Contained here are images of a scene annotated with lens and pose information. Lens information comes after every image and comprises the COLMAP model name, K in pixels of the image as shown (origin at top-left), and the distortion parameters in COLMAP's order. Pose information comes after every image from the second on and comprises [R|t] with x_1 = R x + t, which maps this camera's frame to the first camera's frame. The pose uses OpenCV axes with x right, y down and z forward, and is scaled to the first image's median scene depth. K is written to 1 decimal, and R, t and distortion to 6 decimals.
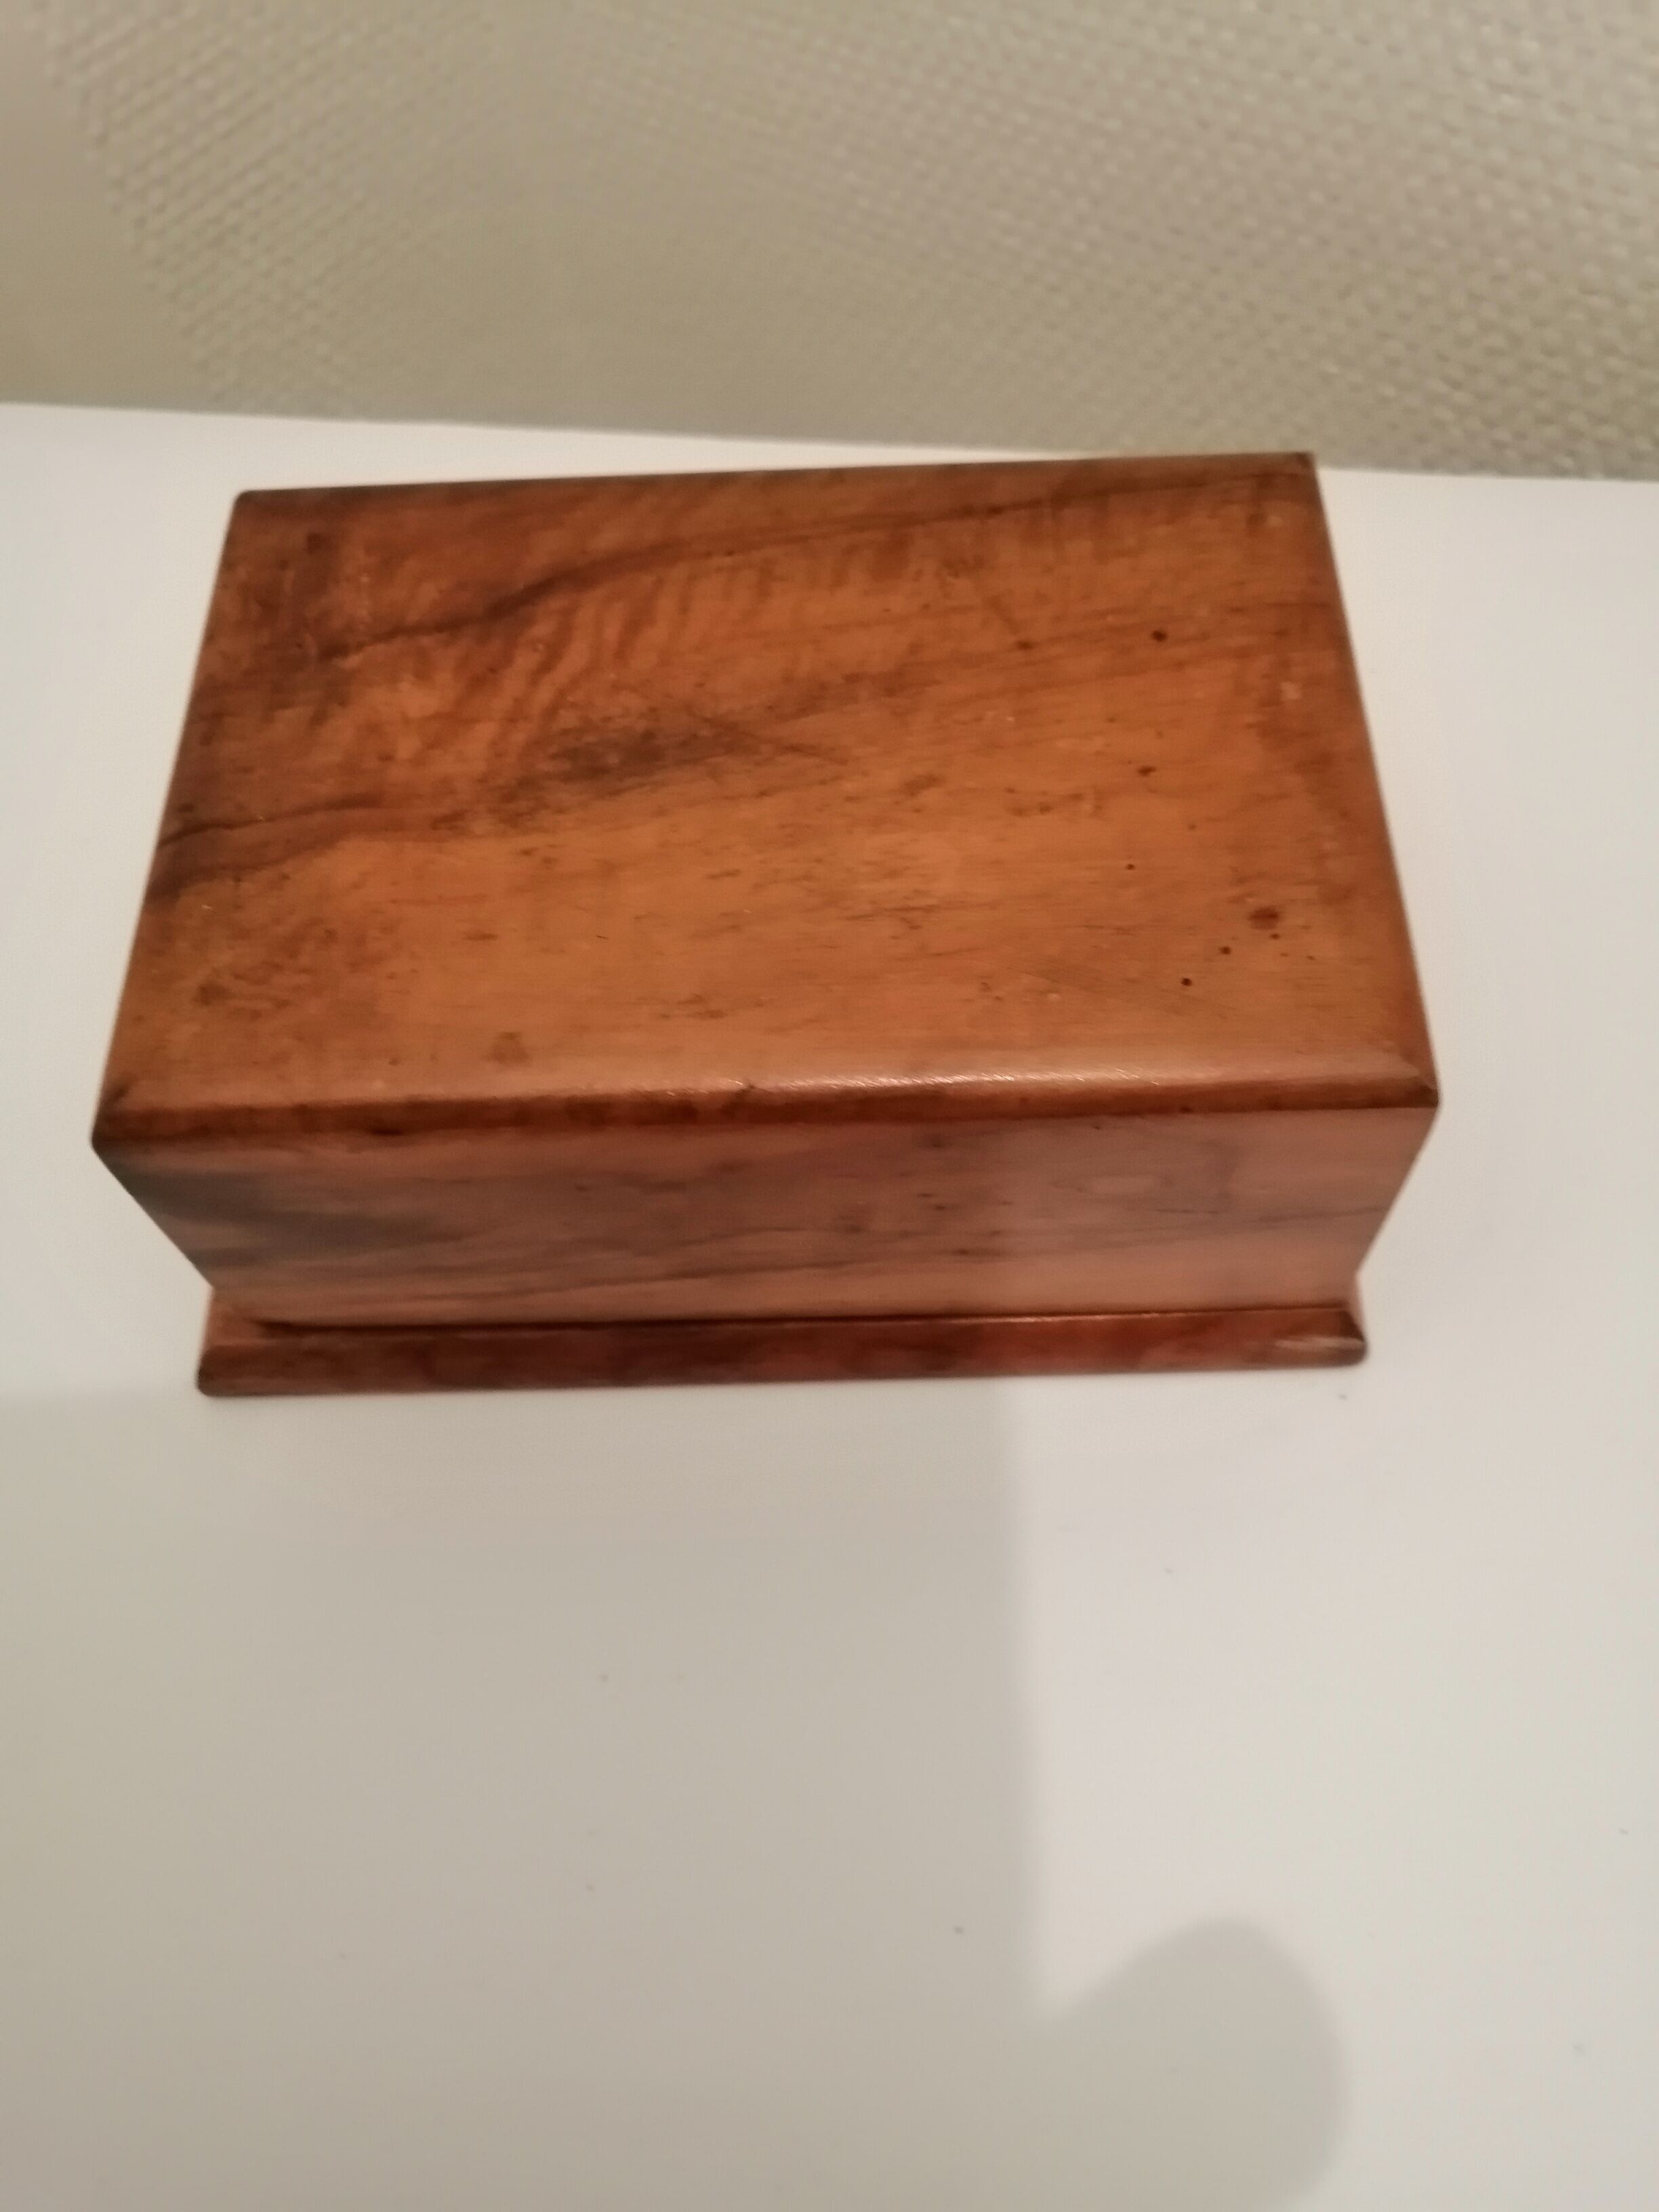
lens RADIAL K [[1774.2, 0, 829.5], [0, 1774.2, 1106.0], [0, 0, 1]] dist [0.010195, 0.014021]
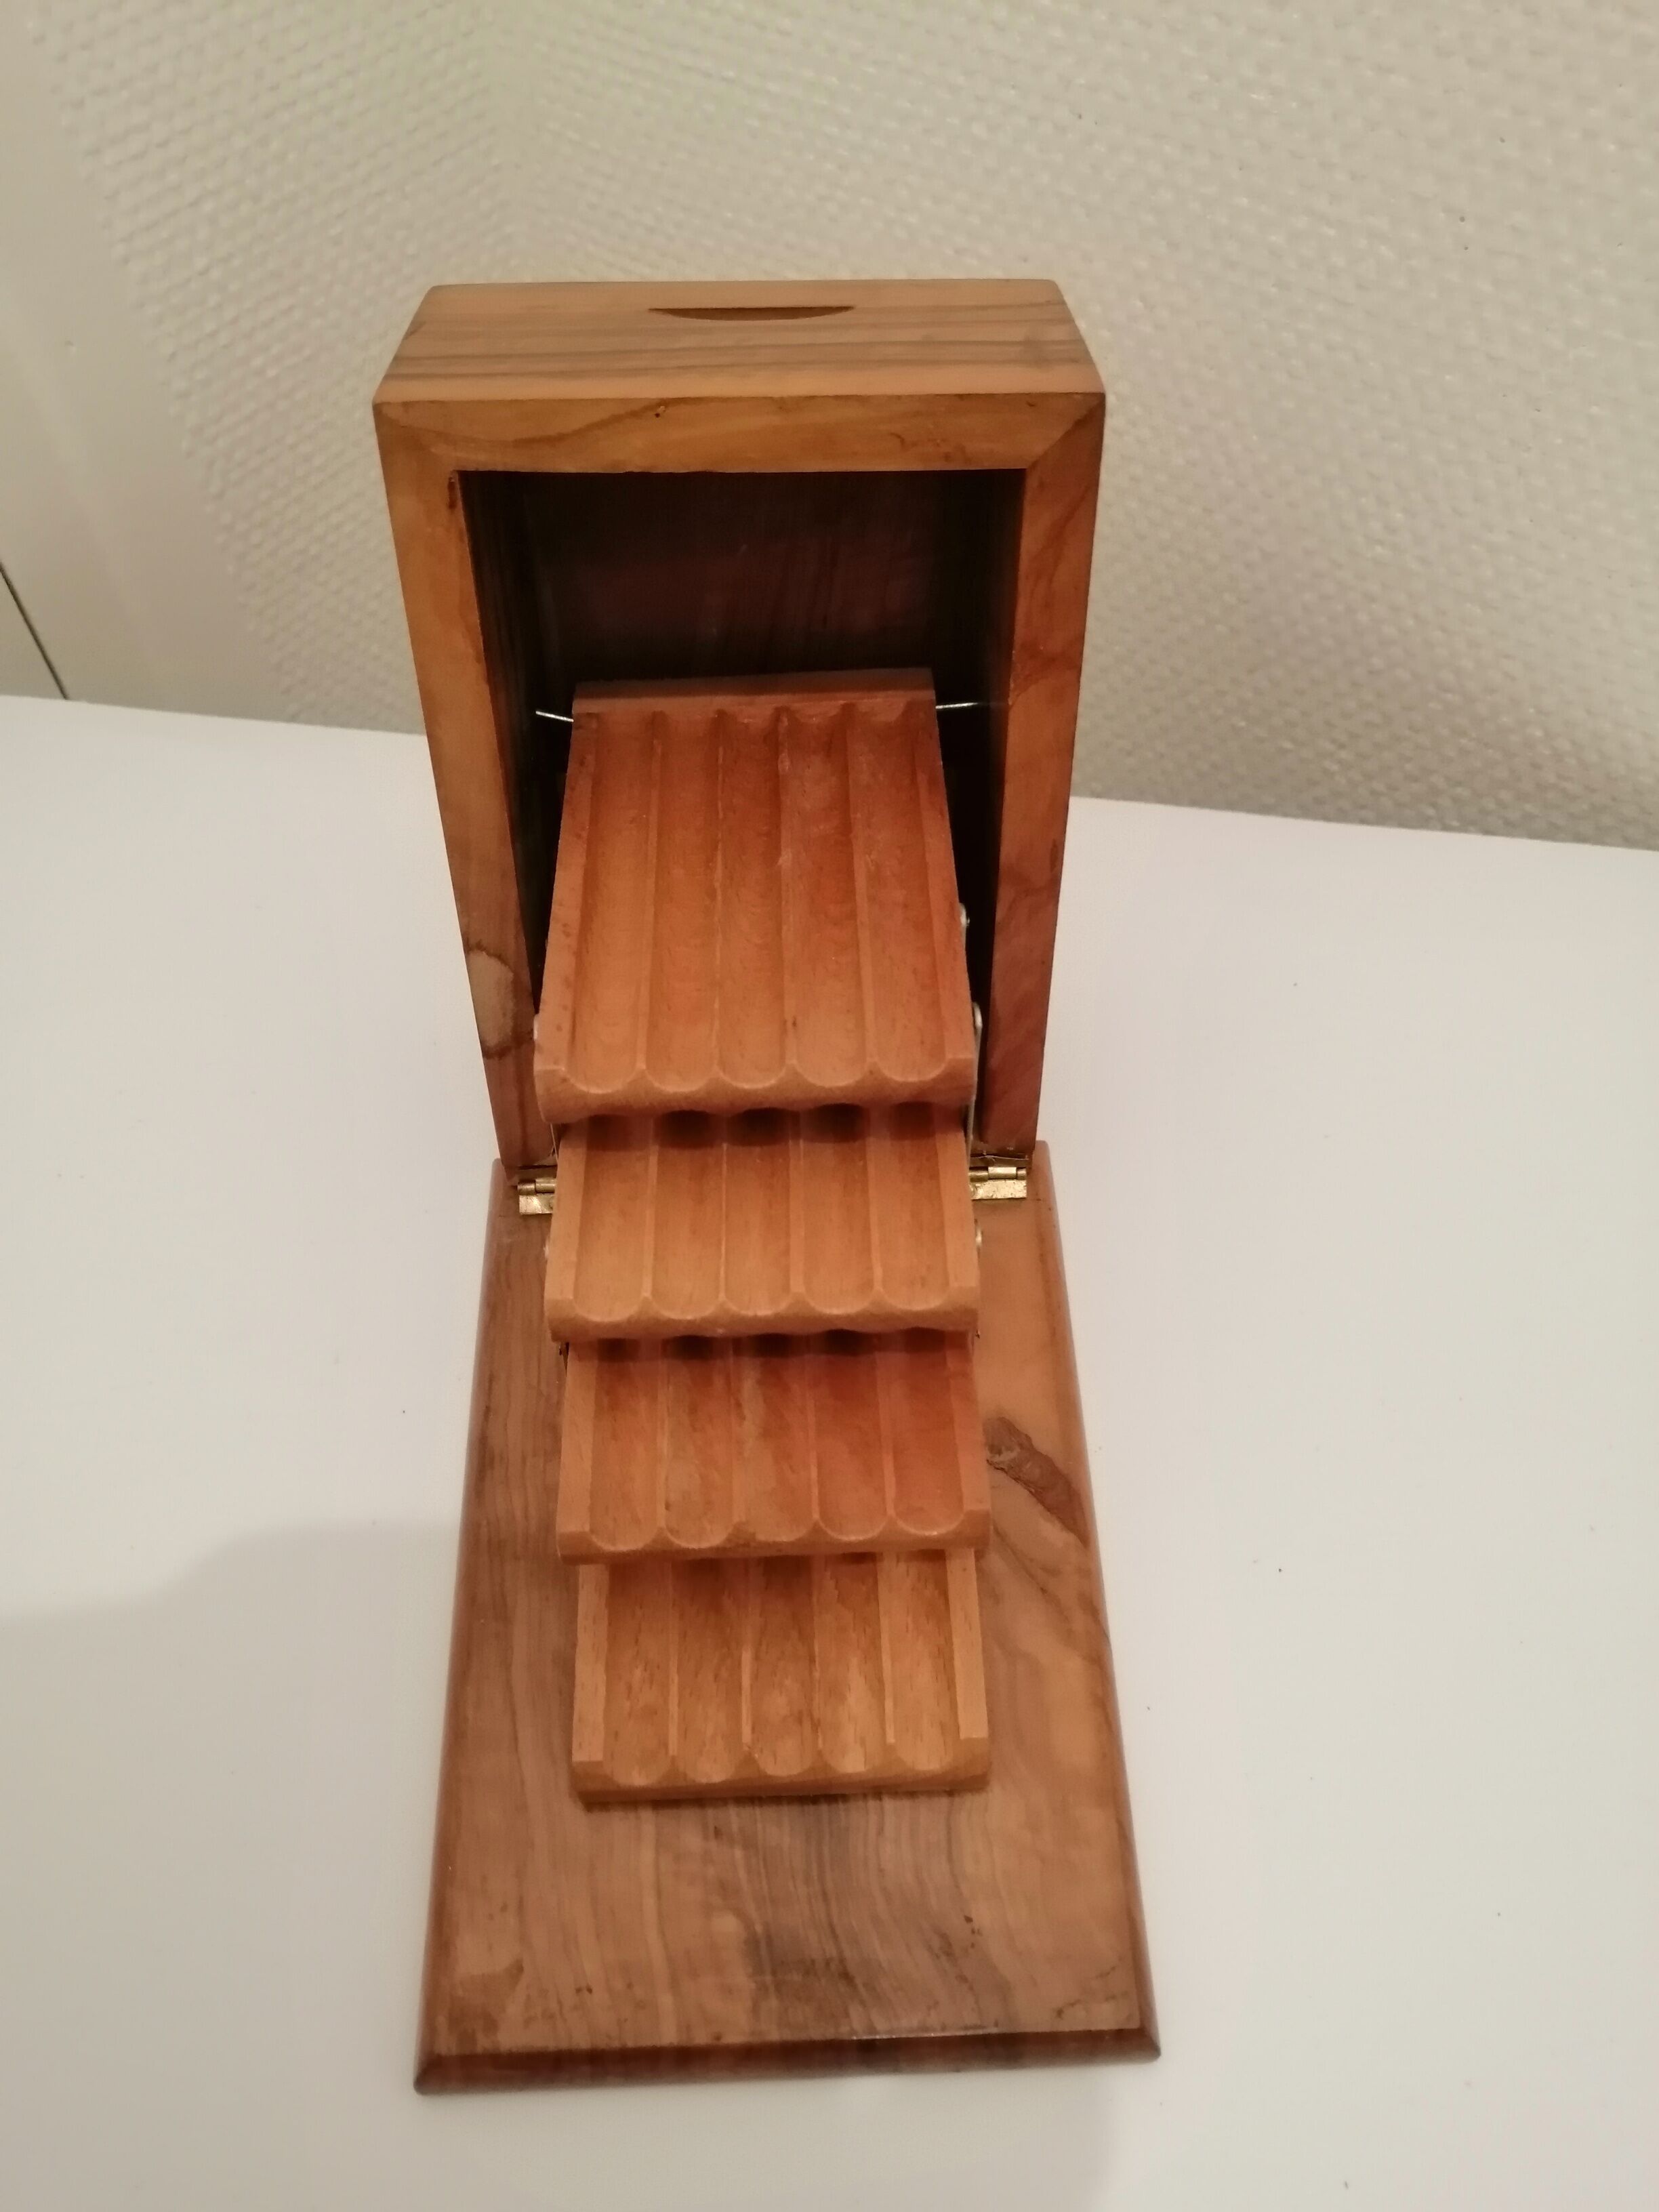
lens RADIAL K [[1779.9, 0, 818.3], [0, 1779.9, 1118.3], [0, 0, 1]] dist [-0.013580, 0.052485]
pose [[0.997876, 0.021981, 0.061328, -0.080724], [-0.016747, 0.996275, -0.084590, -0.038038], [-0.062959, 0.083383, 0.994527, -0.183315]]
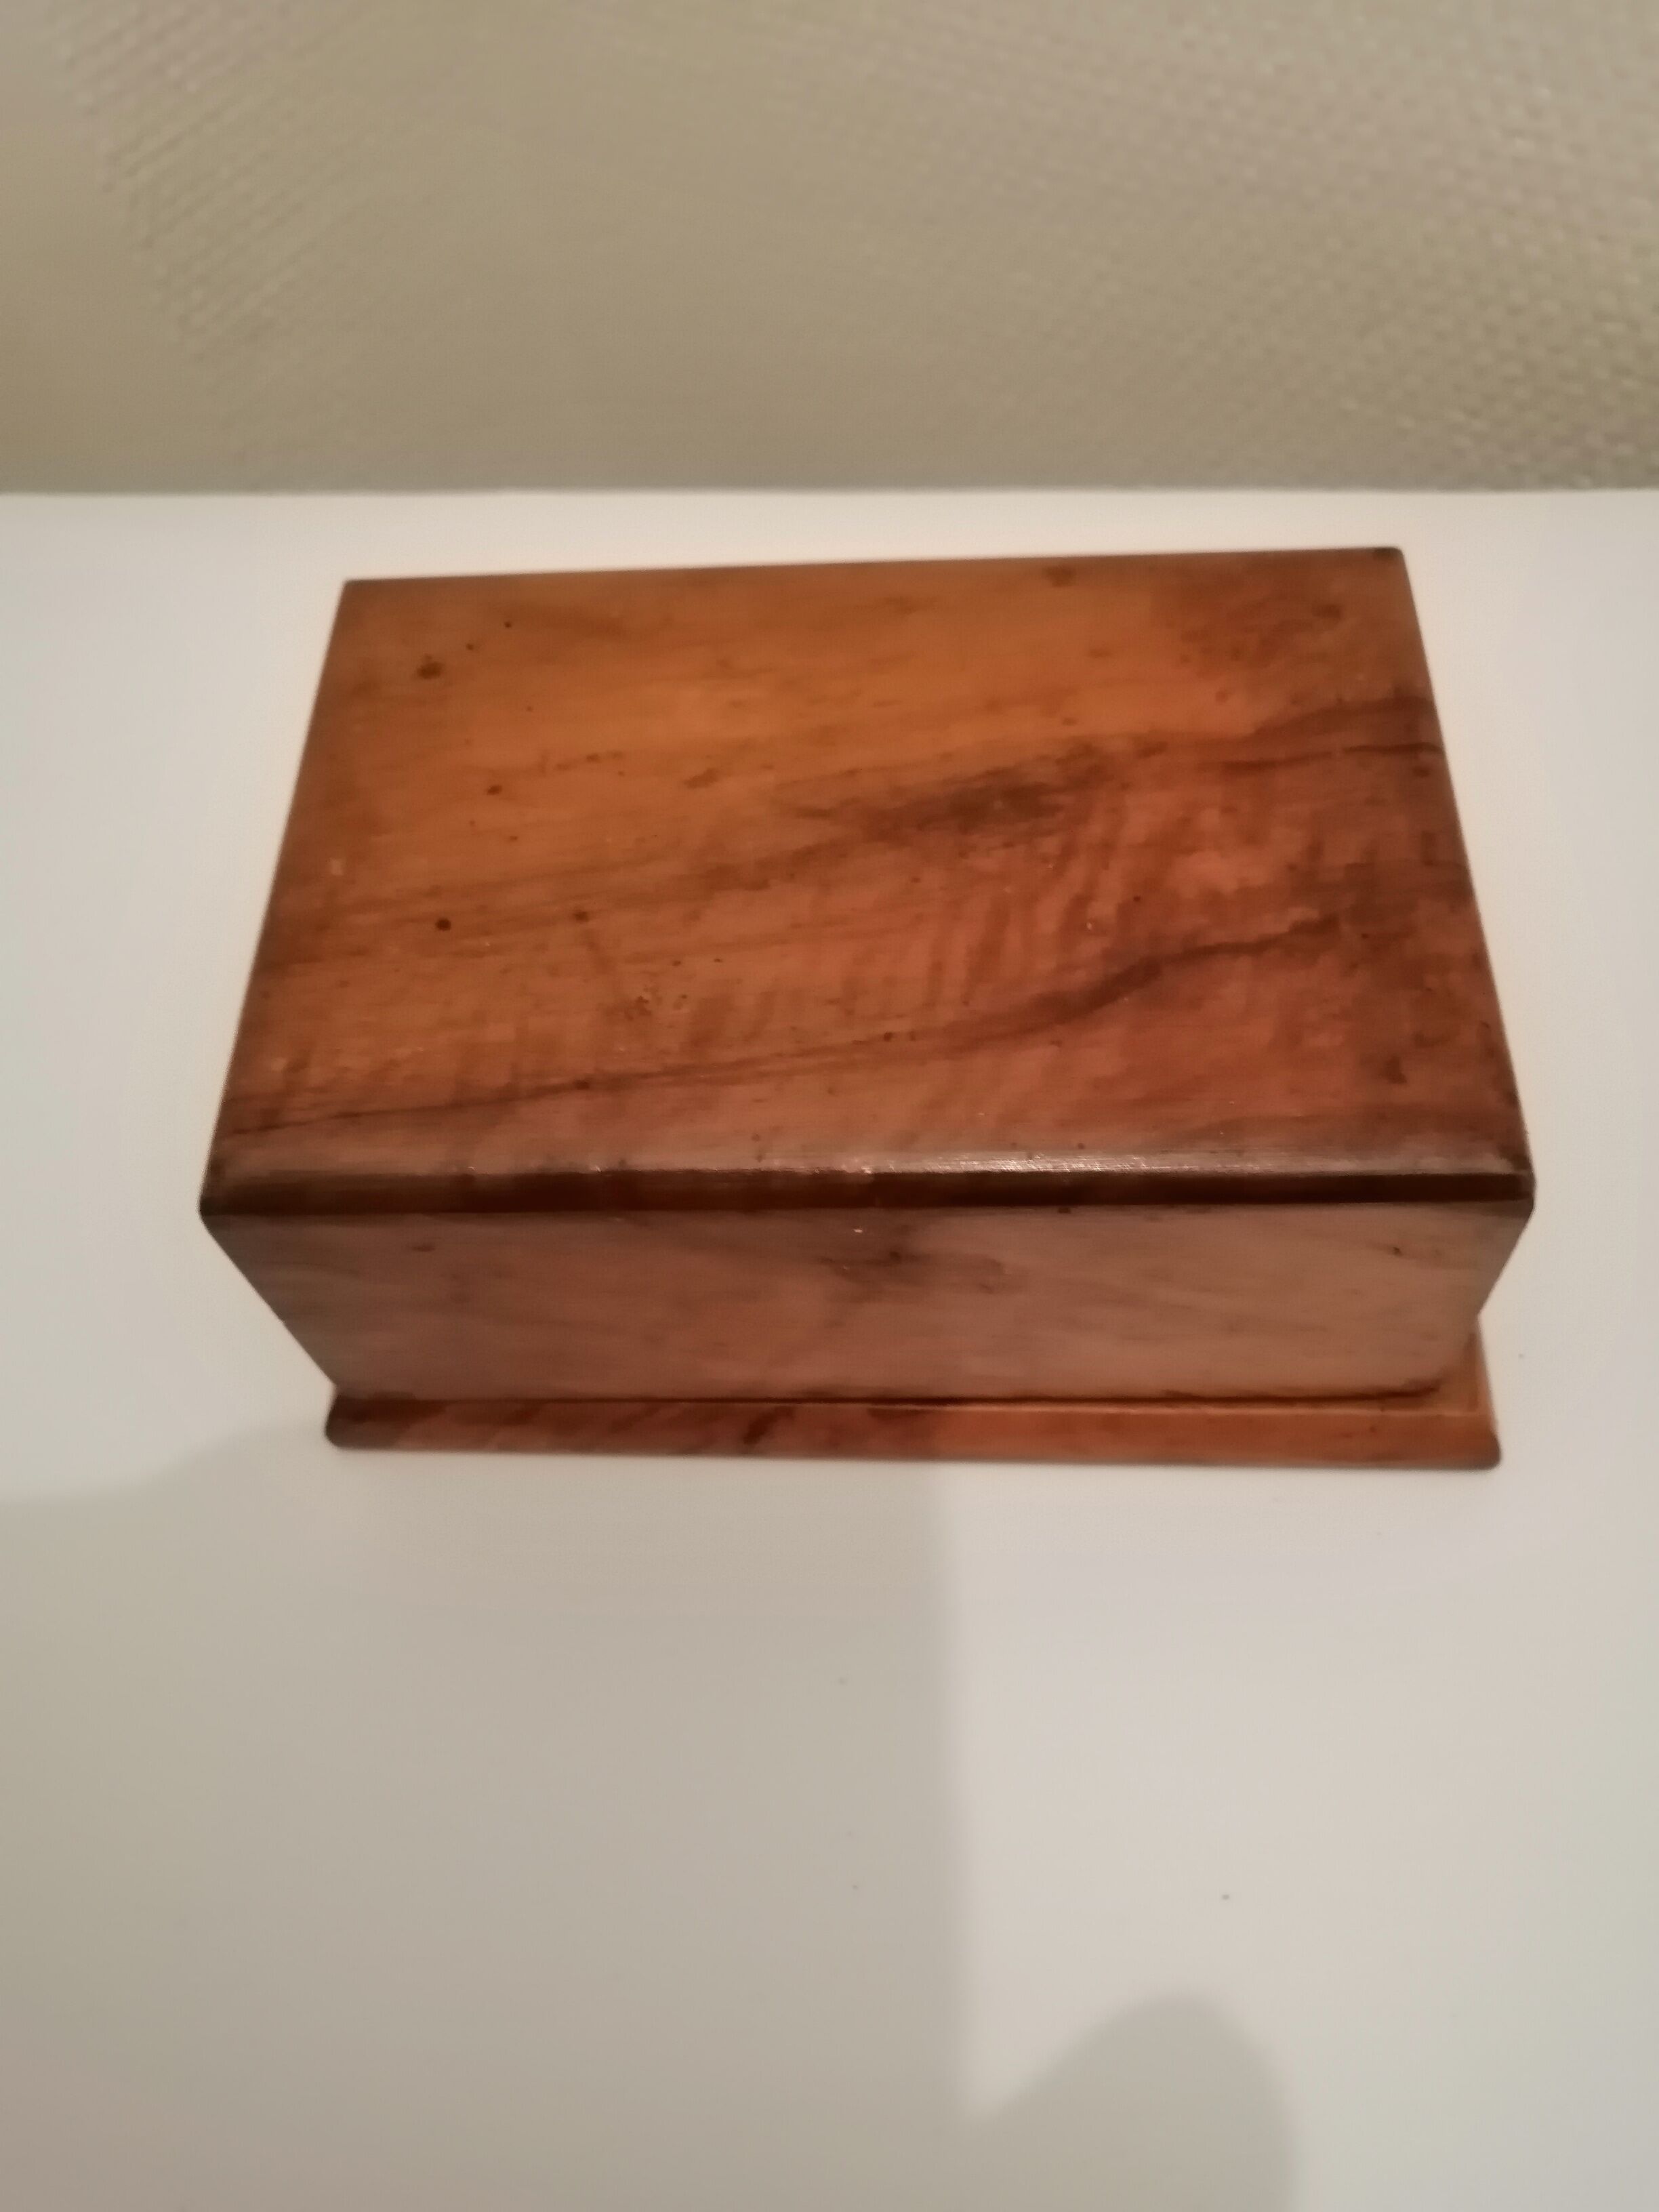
lens RADIAL K [[1774.2, 0, 829.5], [0, 1774.2, 1106.0], [0, 0, 1]] dist [0.010195, 0.014021]
pose [[0.997705, -0.058012, 0.034917, -0.088928], [0.059451, 0.997360, -0.041695, 0.023770], [-0.032406, 0.043675, 0.998520, -0.018212]]
